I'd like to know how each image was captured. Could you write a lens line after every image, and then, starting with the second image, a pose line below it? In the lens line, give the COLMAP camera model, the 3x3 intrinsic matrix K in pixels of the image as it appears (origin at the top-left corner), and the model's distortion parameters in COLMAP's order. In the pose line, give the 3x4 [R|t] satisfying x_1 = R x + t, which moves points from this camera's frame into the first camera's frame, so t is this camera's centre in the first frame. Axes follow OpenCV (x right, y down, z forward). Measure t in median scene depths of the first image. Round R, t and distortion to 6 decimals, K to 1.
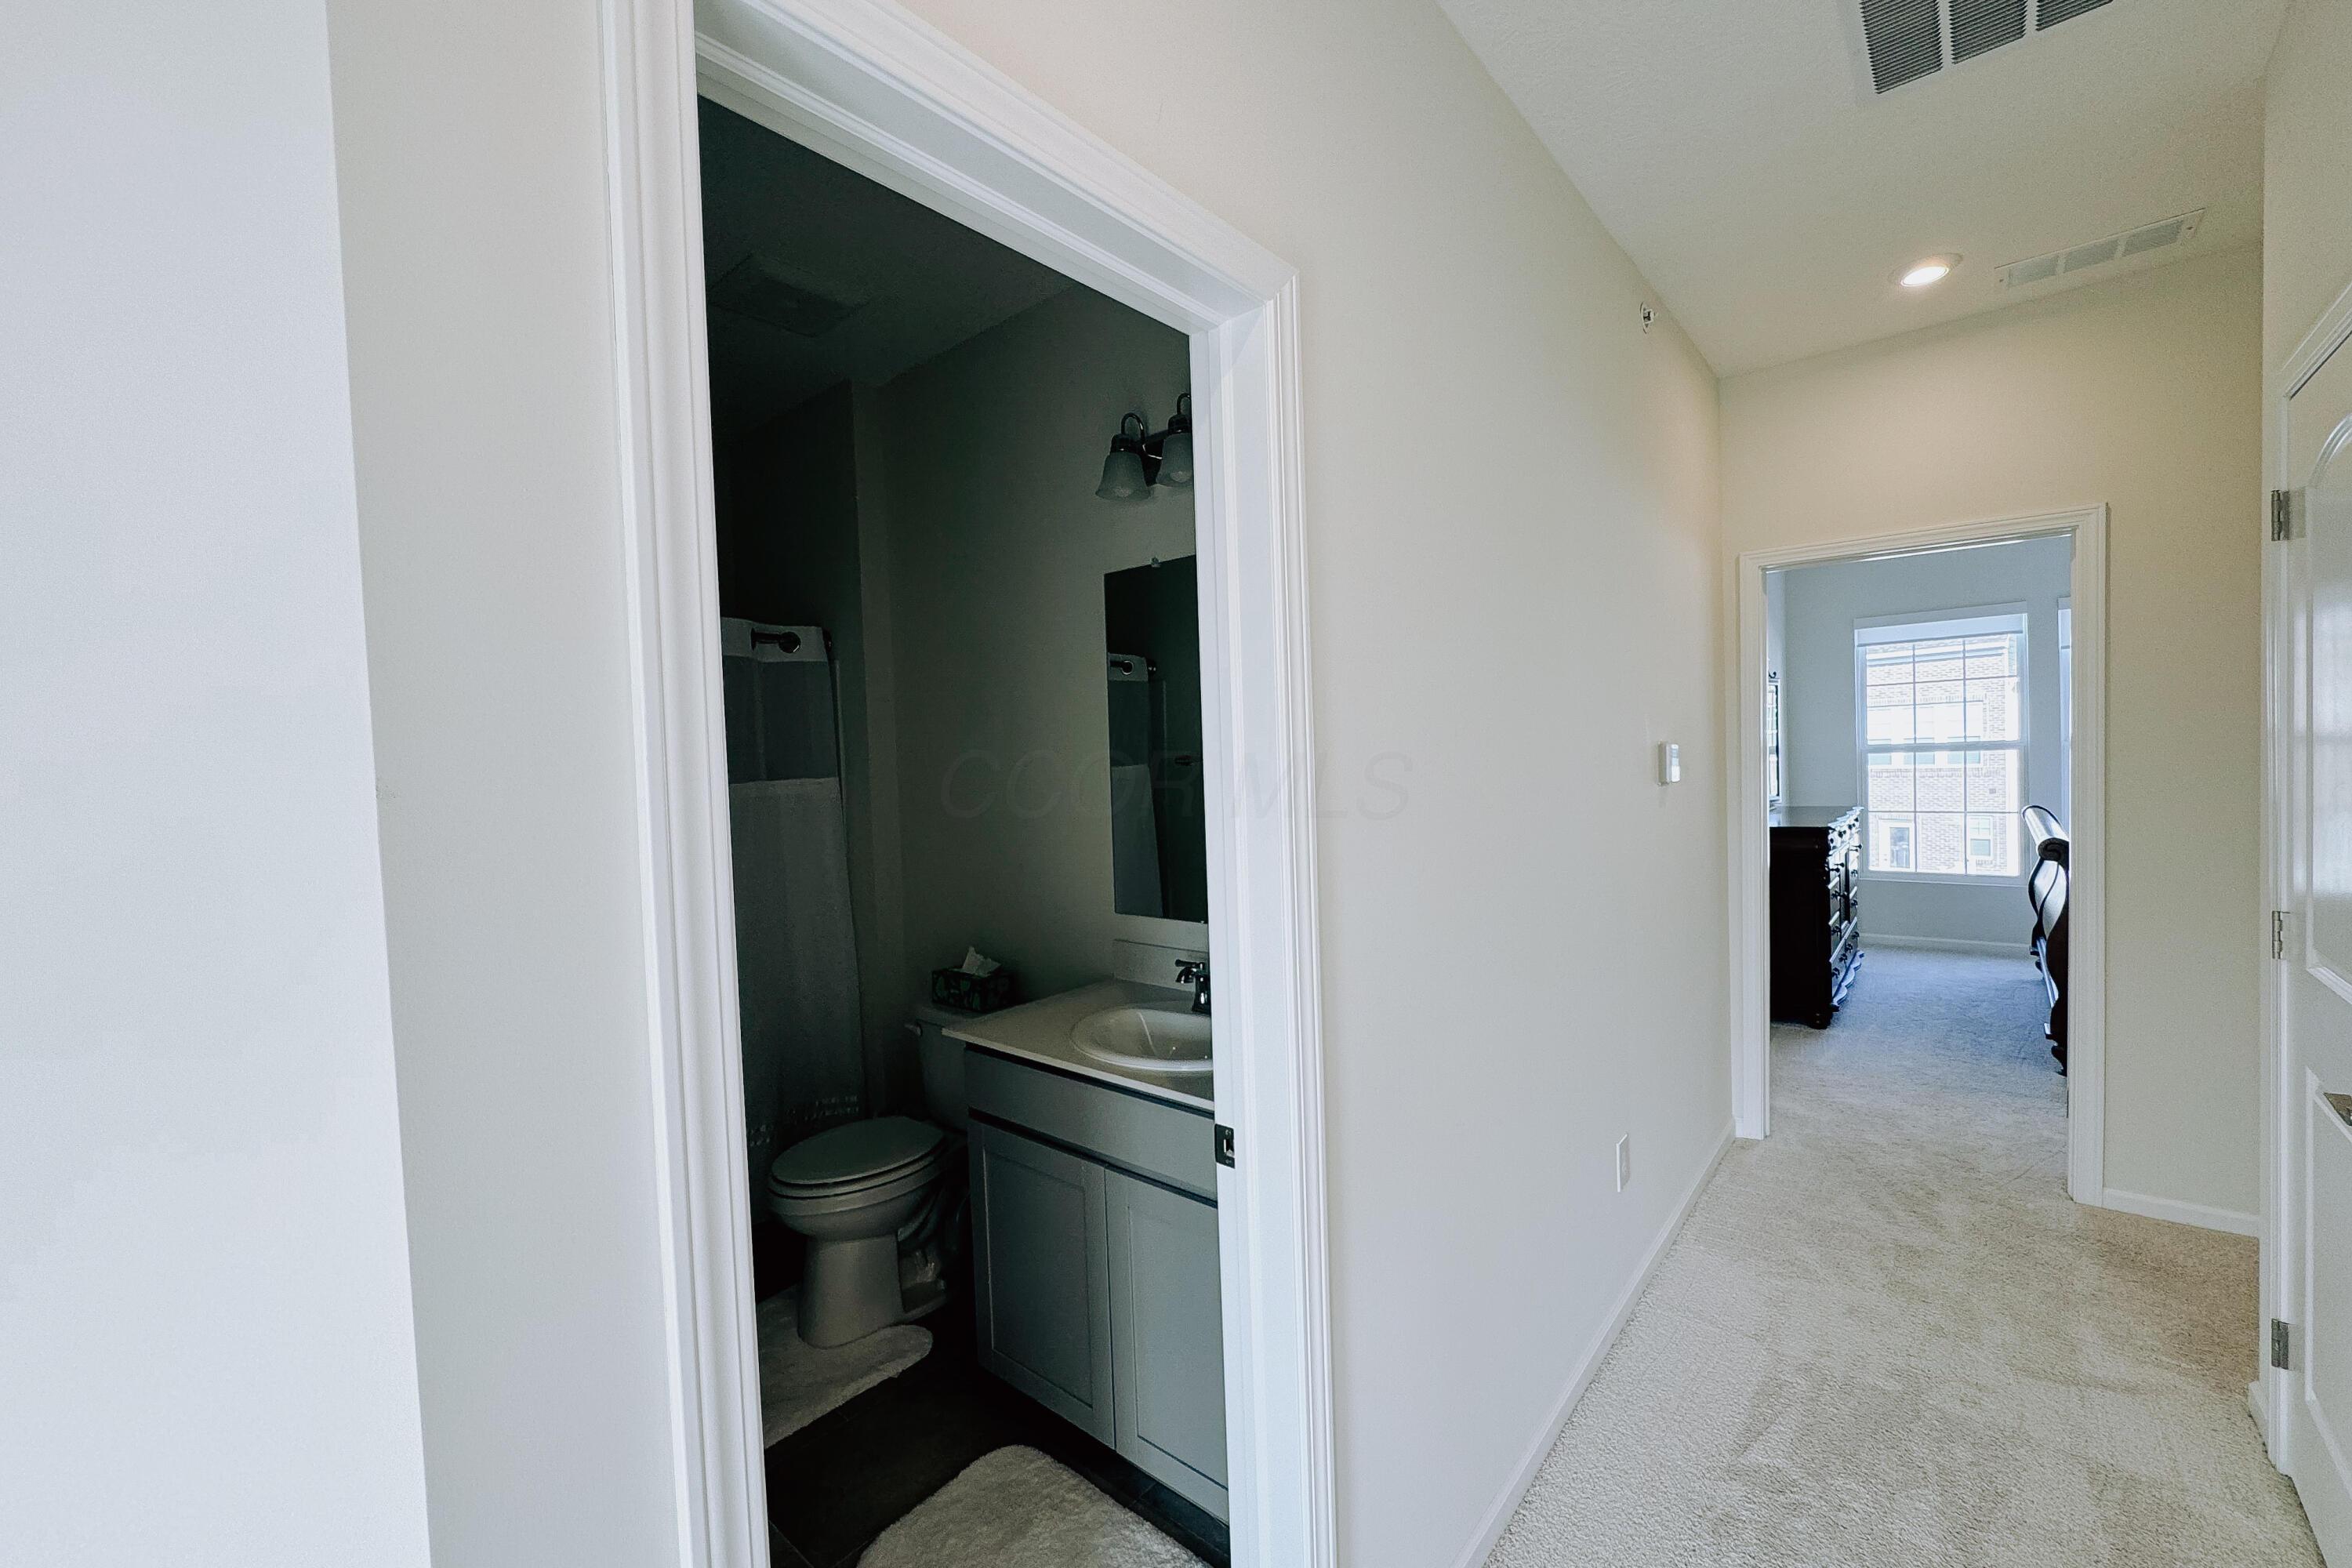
lens RADIAL K [[944.0, 0, 1179.2], [0, 944.0, 786.0], [0, 0, 1]] dist [-0.004206, 0.000263]
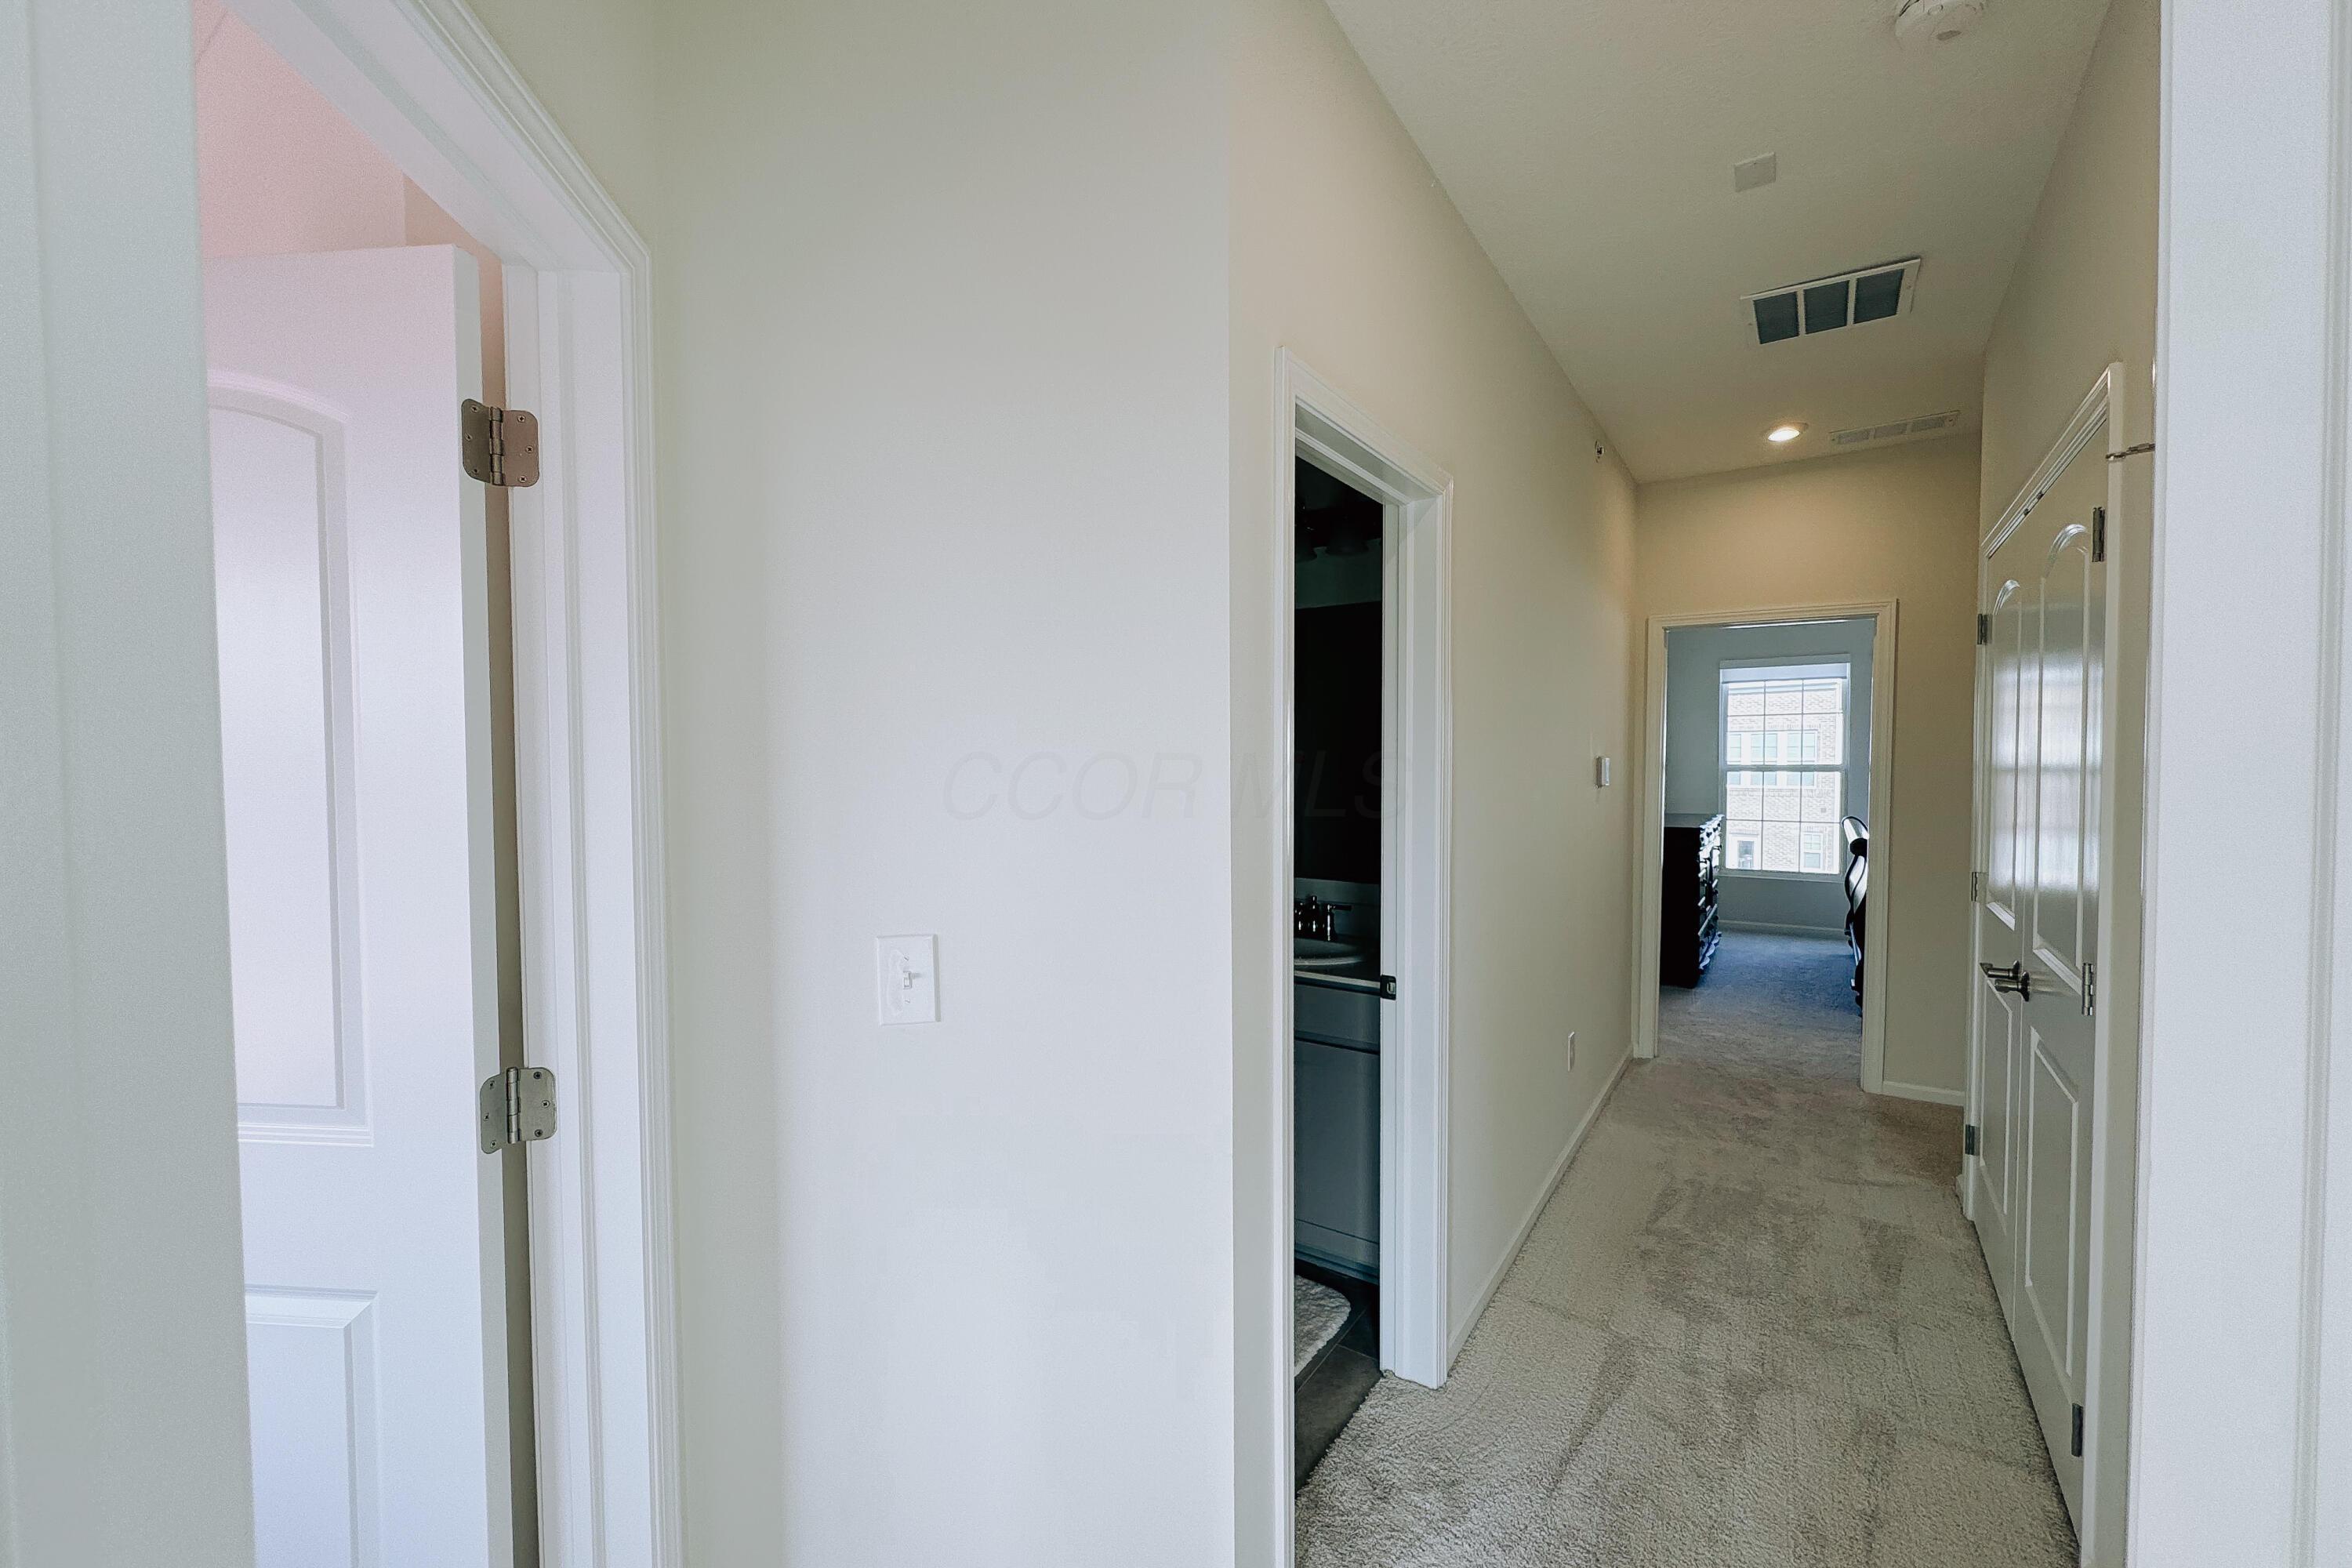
lens RADIAL K [[944.0, 0, 1179.2], [0, 944.0, 786.0], [0, 0, 1]] dist [-0.004206, 0.000263]
pose [[0.993306, 0.028889, 0.111845, -0.247638], [-0.028742, 0.999583, -0.002934, 0.018477], [-0.111883, -0.000301, 0.993721, -0.298890]]
